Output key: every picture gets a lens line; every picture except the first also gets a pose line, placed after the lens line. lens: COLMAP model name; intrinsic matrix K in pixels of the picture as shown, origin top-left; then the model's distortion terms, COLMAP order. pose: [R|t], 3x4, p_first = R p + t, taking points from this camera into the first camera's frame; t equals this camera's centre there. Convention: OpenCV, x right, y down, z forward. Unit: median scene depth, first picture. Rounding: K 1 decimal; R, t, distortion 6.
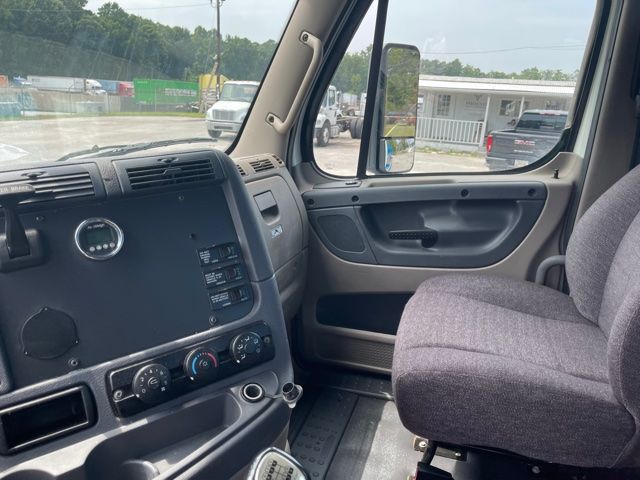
lens RADIAL K [[484.6, 0, 323.0], [0, 484.6, 242.3], [0, 0, 1]] dist [0.041805, -0.068647]
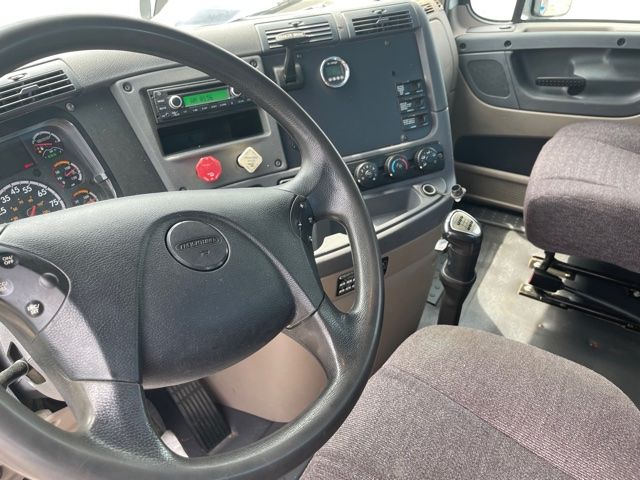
lens RADIAL K [[484.6, 0, 322.5], [0, 484.6, 231.2], [0, 0, 1]] dist [0.041805, -0.068647]
pose [[0.972126, 0.107079, -0.208577, -0.090741], [-0.043474, 0.956512, 0.288435, 0.017321], [0.230392, -0.271328, 0.934506, -0.291383]]
